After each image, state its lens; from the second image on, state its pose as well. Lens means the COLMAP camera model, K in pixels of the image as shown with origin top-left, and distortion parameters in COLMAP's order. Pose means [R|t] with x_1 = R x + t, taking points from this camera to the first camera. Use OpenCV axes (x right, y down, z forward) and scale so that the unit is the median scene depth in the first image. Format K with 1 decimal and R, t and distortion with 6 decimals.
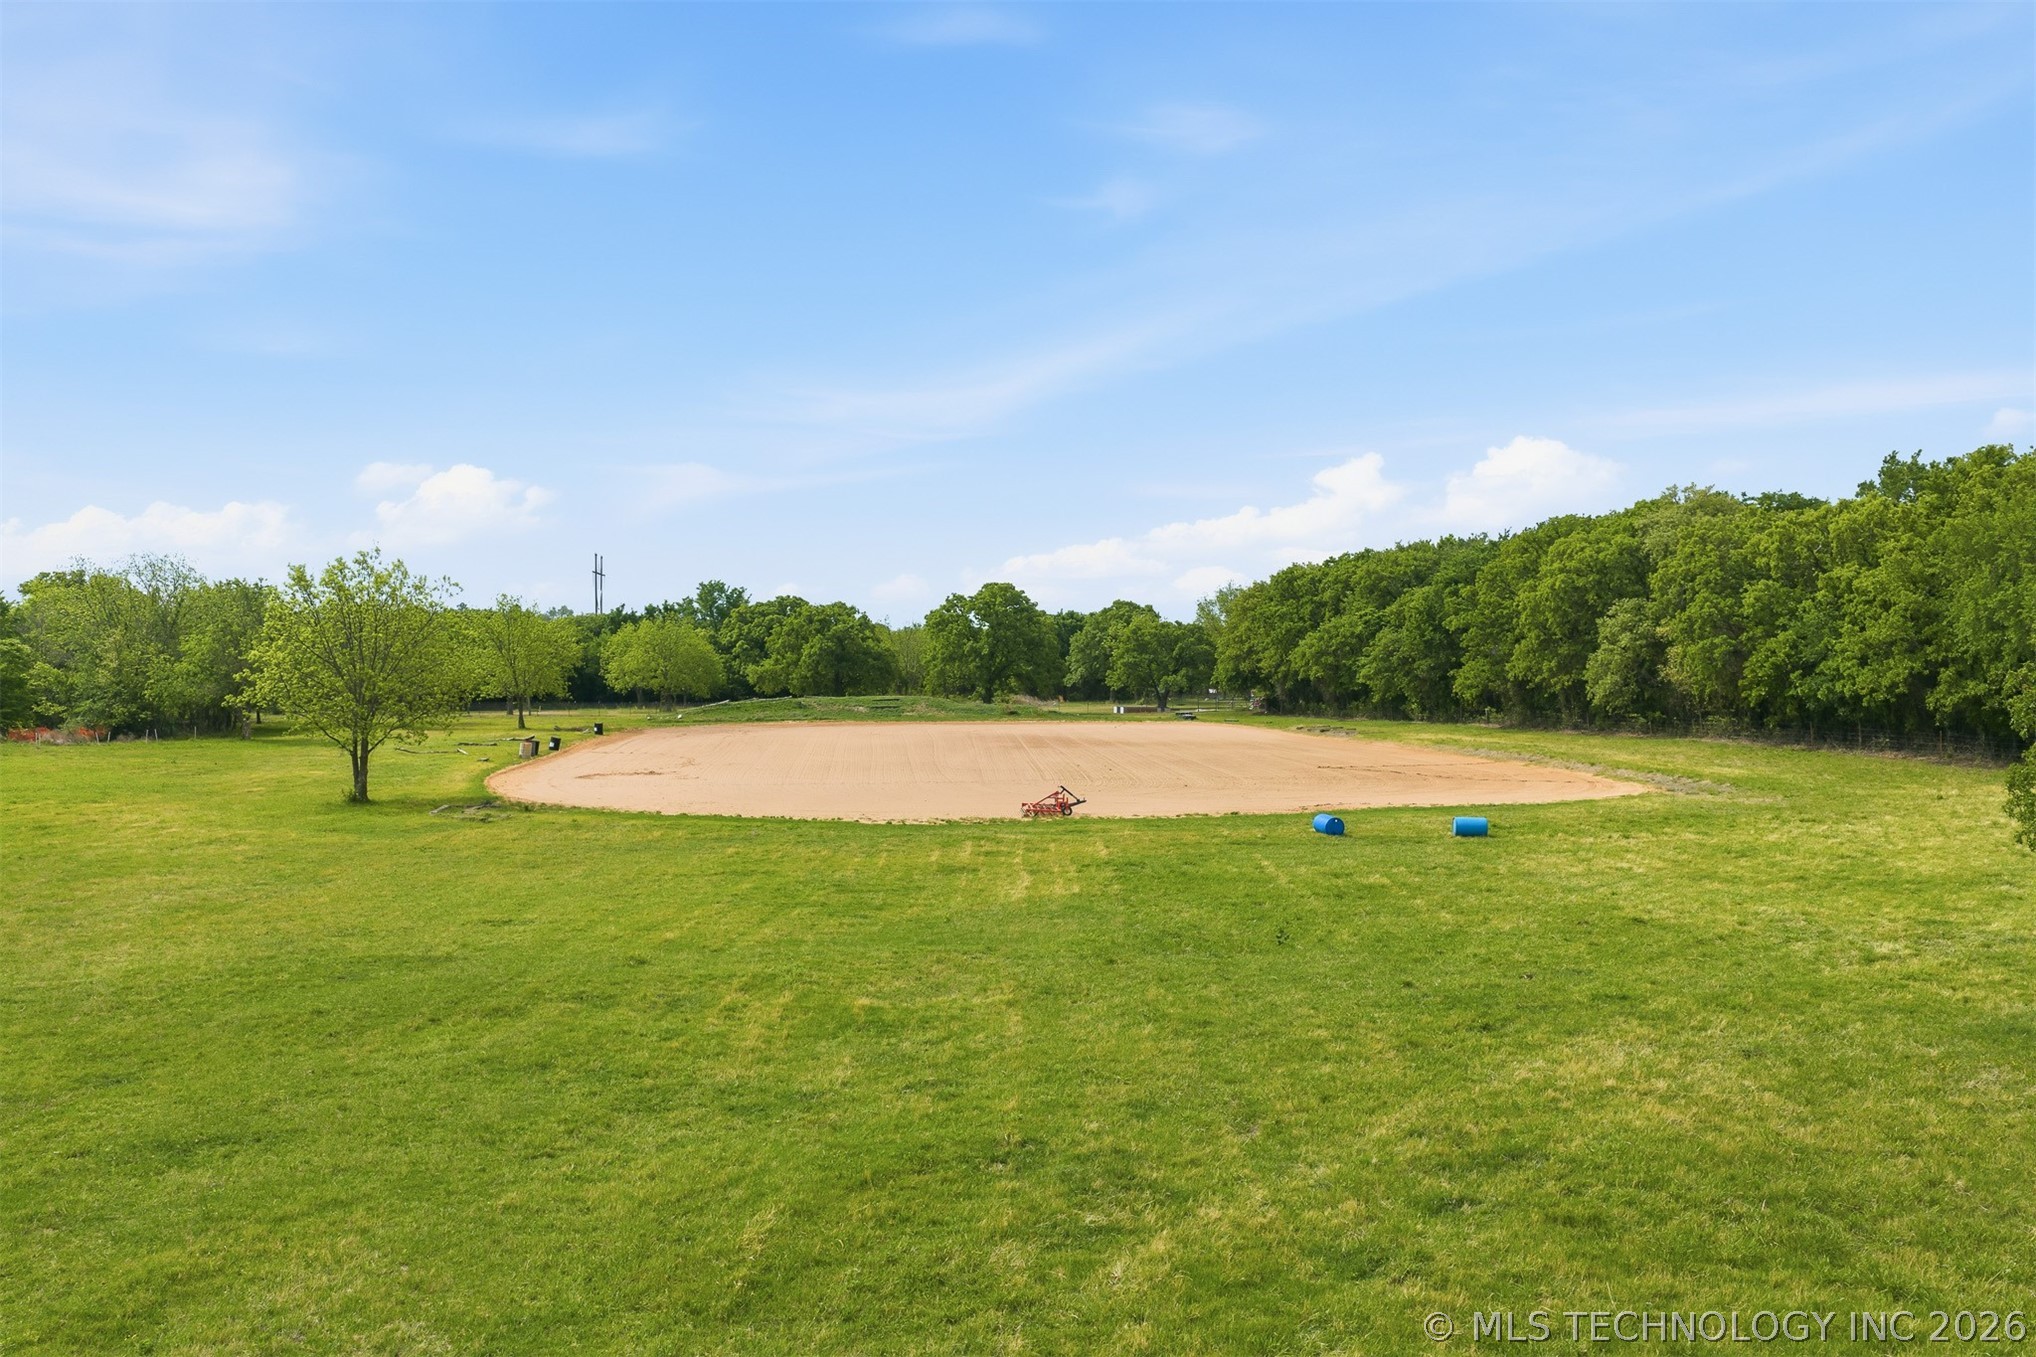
lens RADIAL K [[1747.9, 0, 1008.0], [0, 1747.9, 685.4], [0, 0, 1]] dist [0.007324, -0.024414]
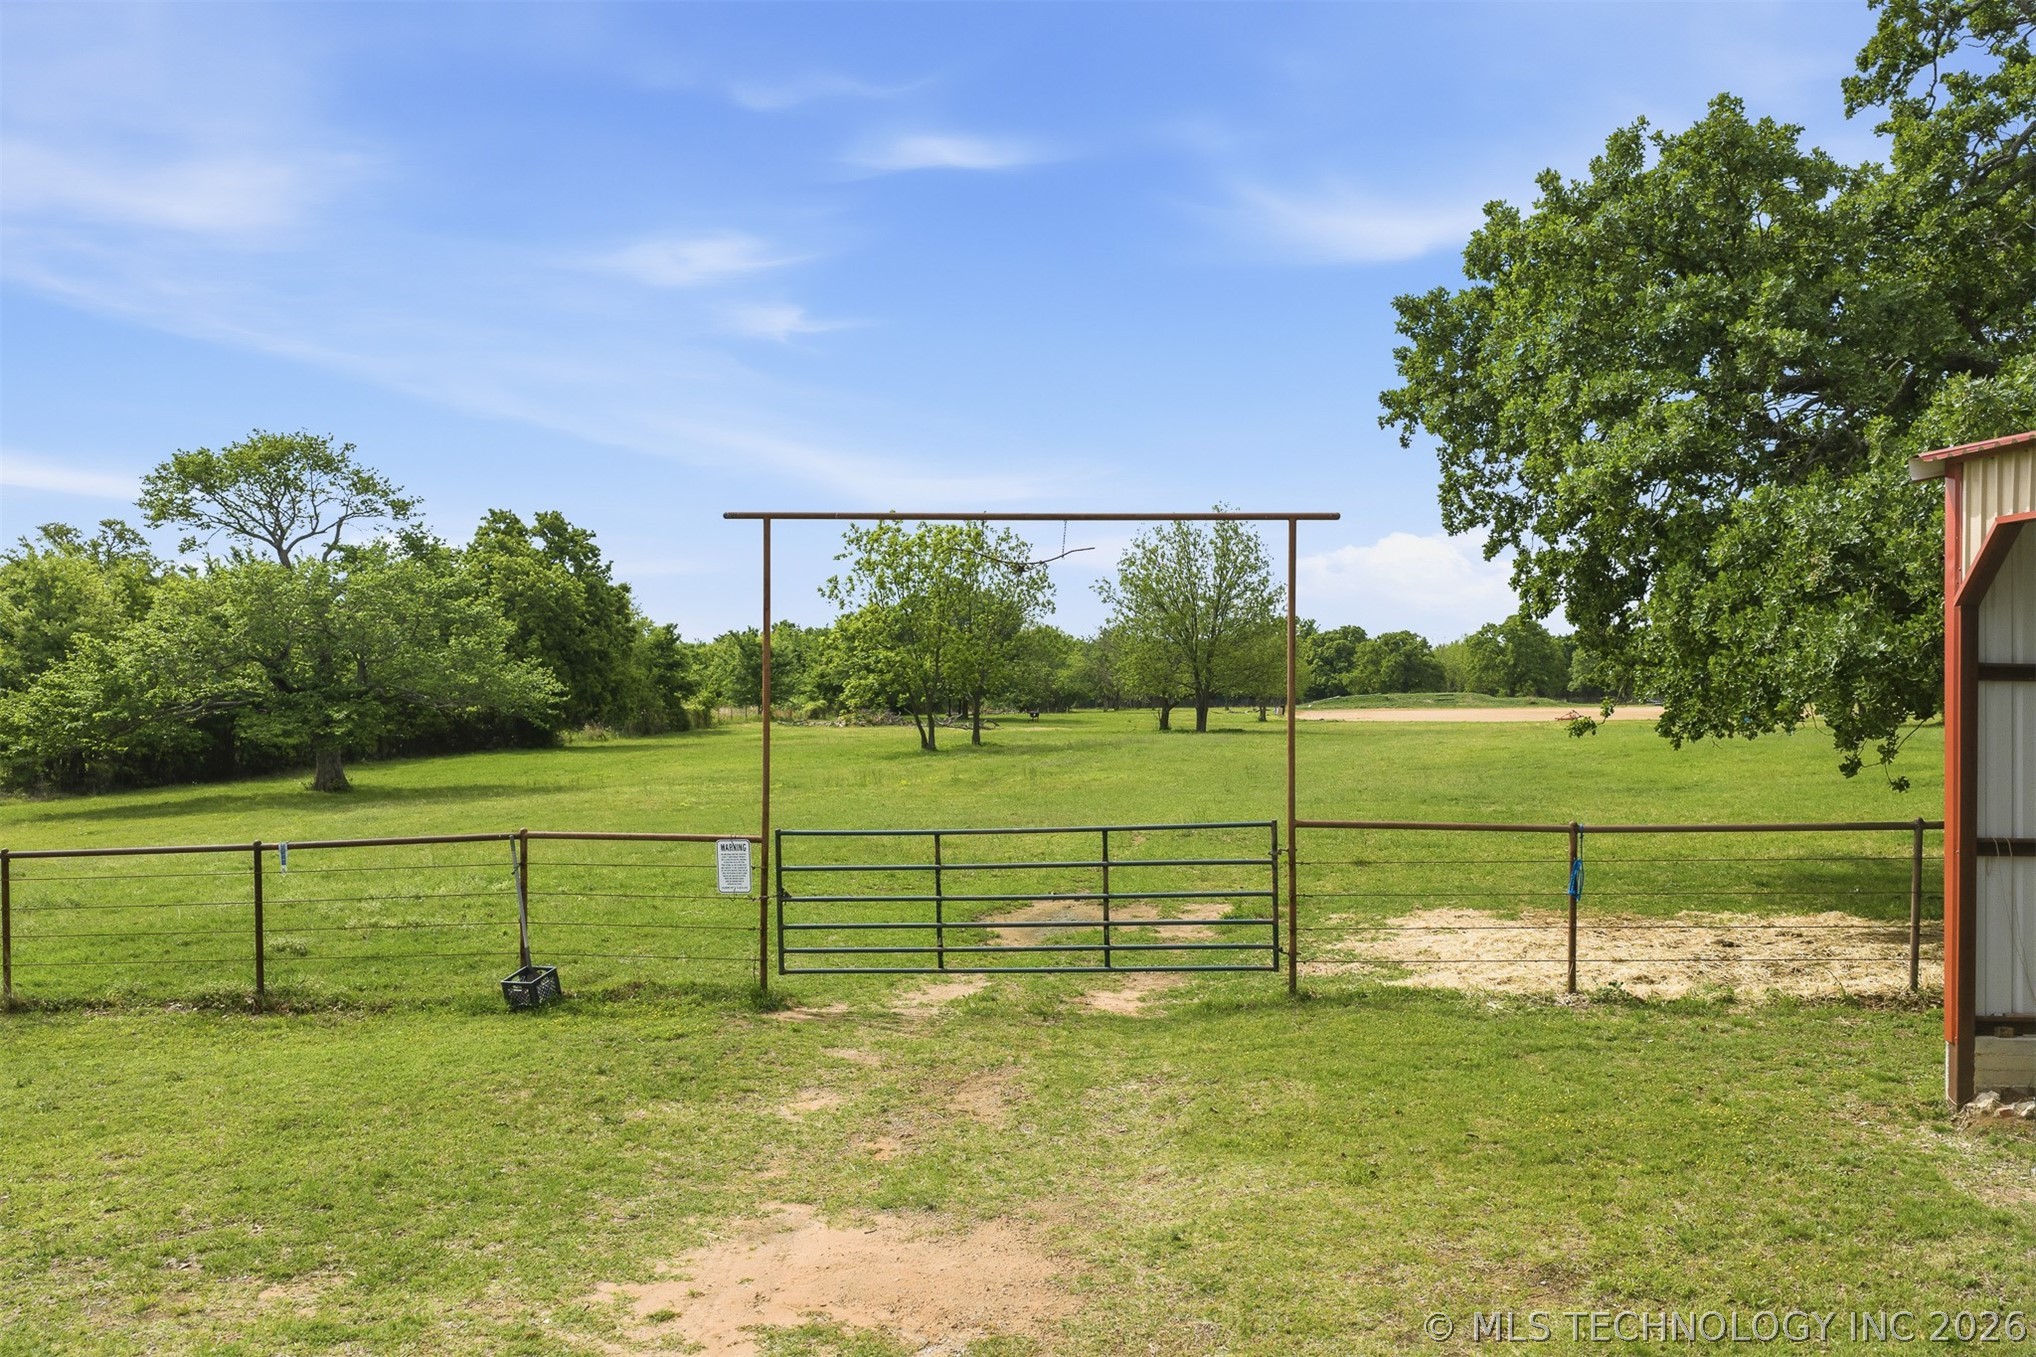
lens RADIAL K [[1747.9, 0, 1013.7], [0, 1747.9, 683.0], [0, 0, 1]] dist [0.007324, -0.024414]
pose [[0.963750, -0.006668, -0.266723, -0.023203], [0.001753, 0.999824, -0.018659, 0.022789], [0.266801, 0.017515, 0.963593, -0.486587]]
